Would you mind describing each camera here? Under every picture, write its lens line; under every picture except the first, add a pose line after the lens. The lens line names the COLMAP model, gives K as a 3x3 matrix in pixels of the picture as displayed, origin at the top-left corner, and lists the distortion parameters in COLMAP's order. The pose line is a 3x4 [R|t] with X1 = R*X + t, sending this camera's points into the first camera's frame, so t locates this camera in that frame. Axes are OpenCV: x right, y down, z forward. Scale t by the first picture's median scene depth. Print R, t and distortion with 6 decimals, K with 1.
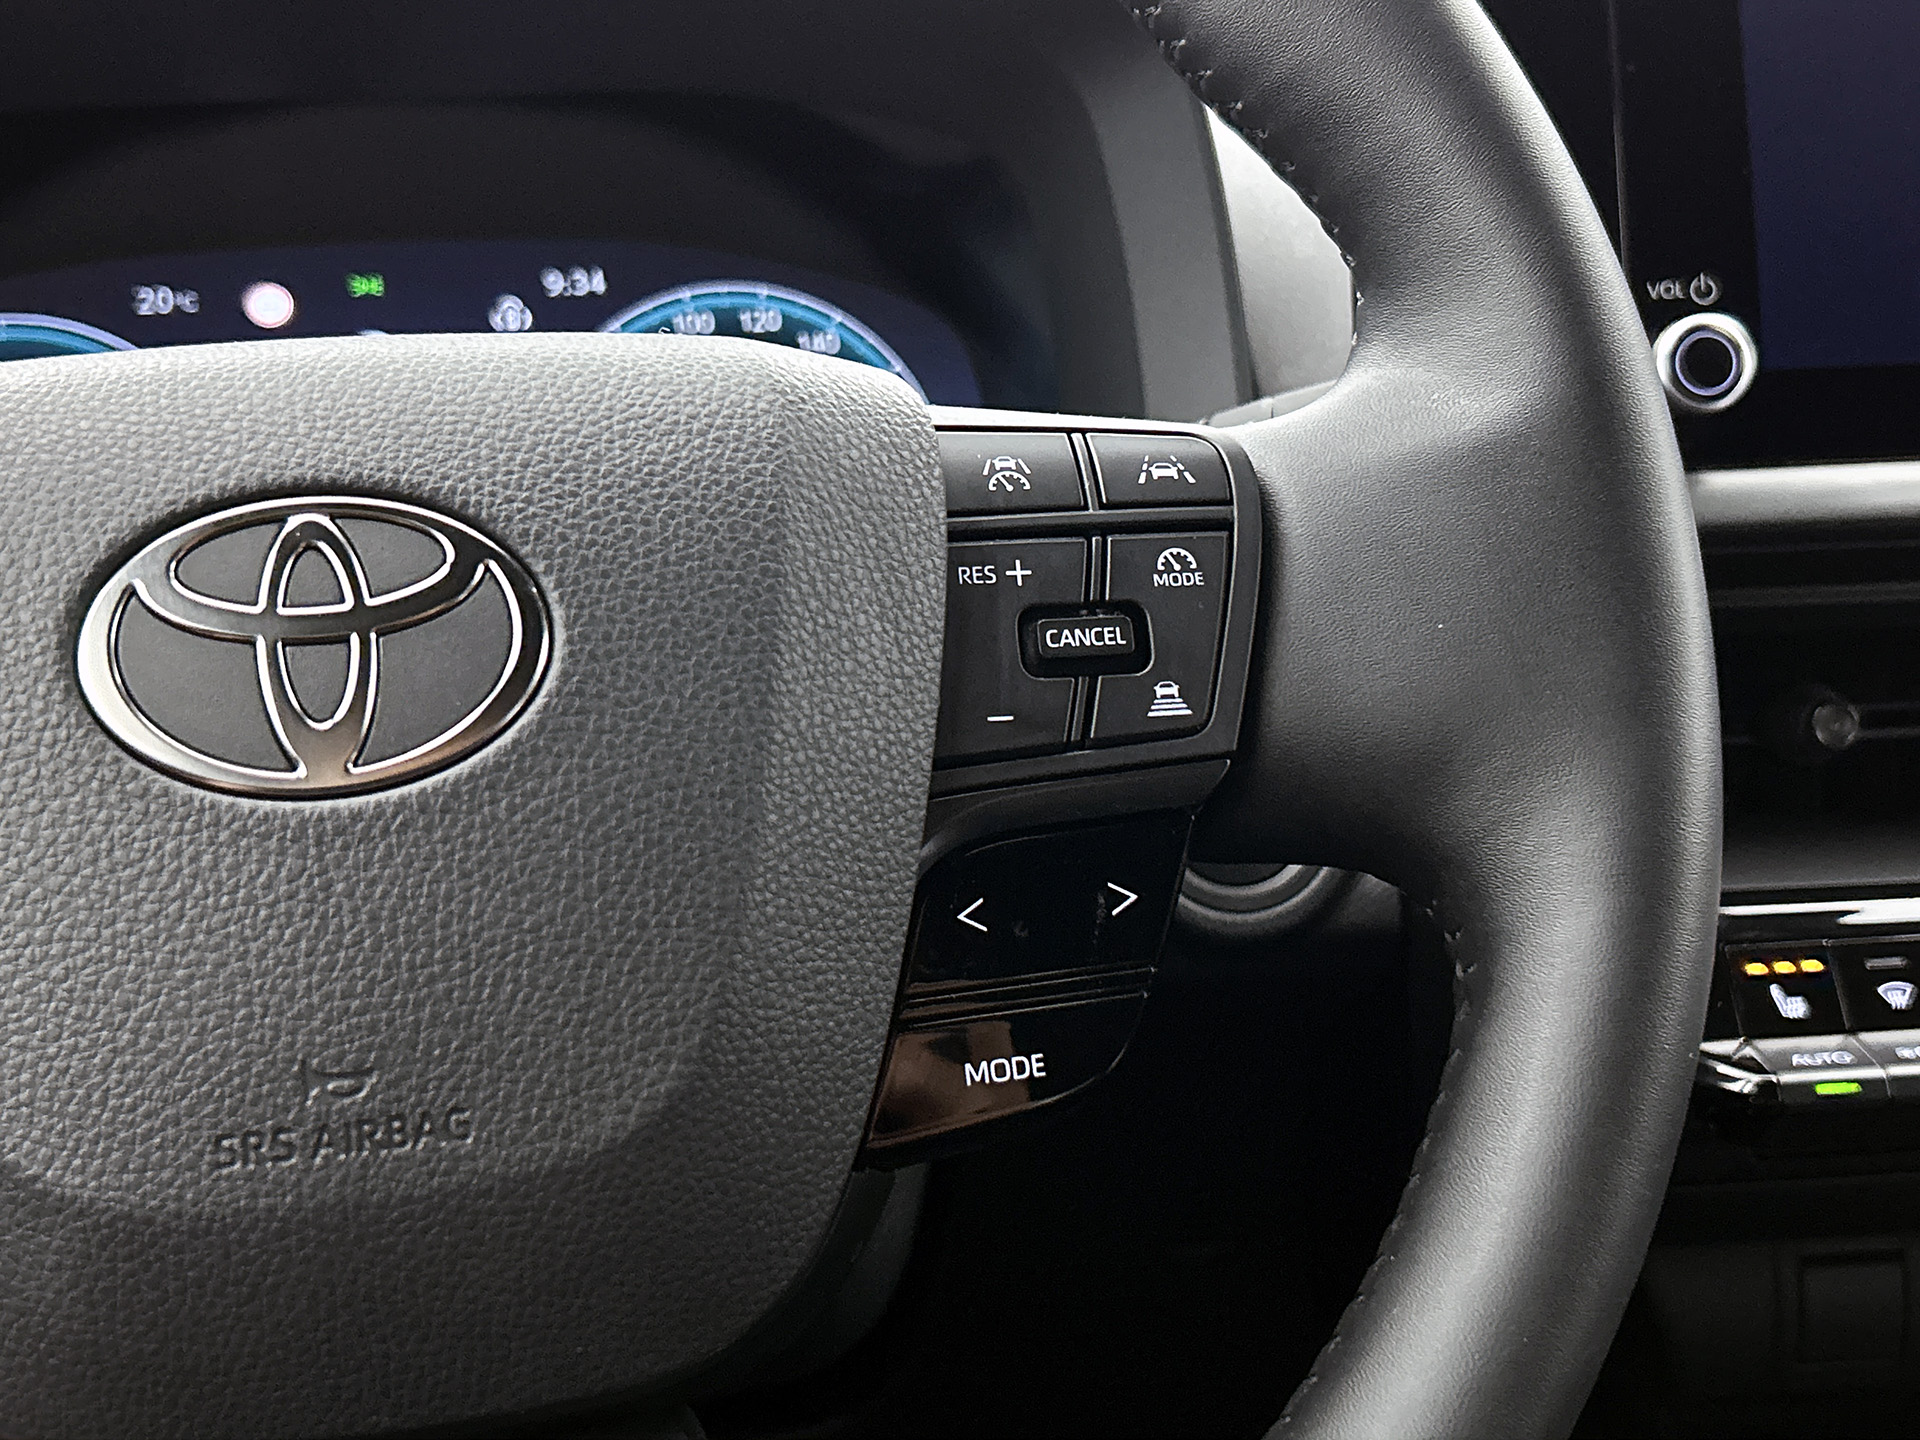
lens RADIAL K [[2289.0, 0, 960.0], [0, 2289.0, 720.0], [0, 0, 1]] dist [0.233607, -0.846338]
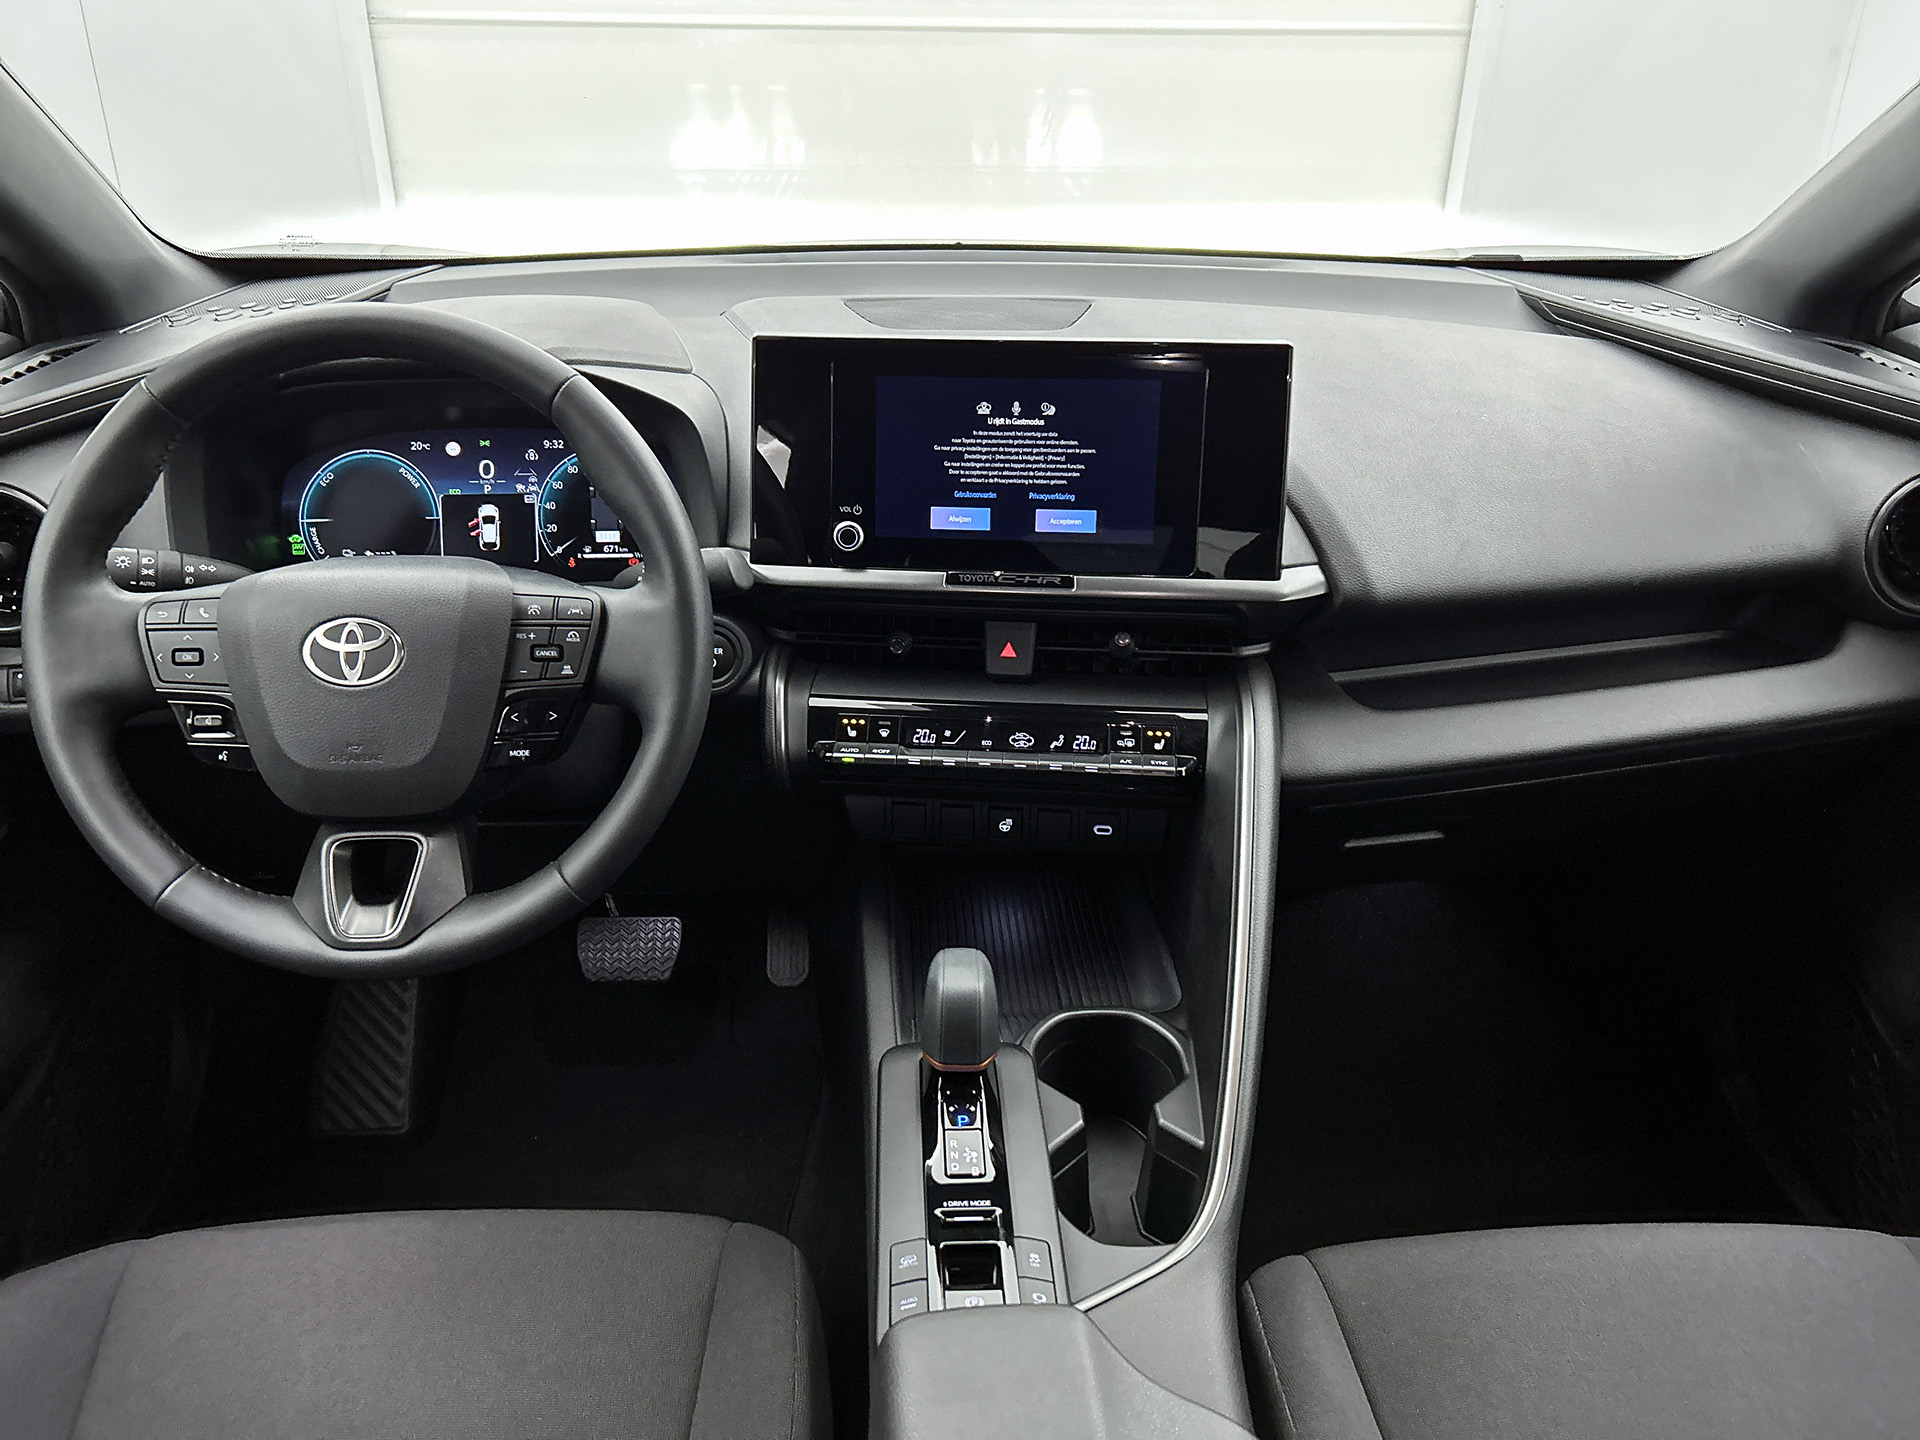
lens RADIAL K [[1420.5, 0, 960.0], [0, 1420.5, 720.0], [0, 0, 1]] dist [0.074739, -0.124330]
pose [[0.986723, 0.101120, -0.127095, 1.264558], [-0.069910, 0.970768, 0.229613, -0.629767], [0.146599, -0.217679, 0.964948, -1.568391]]
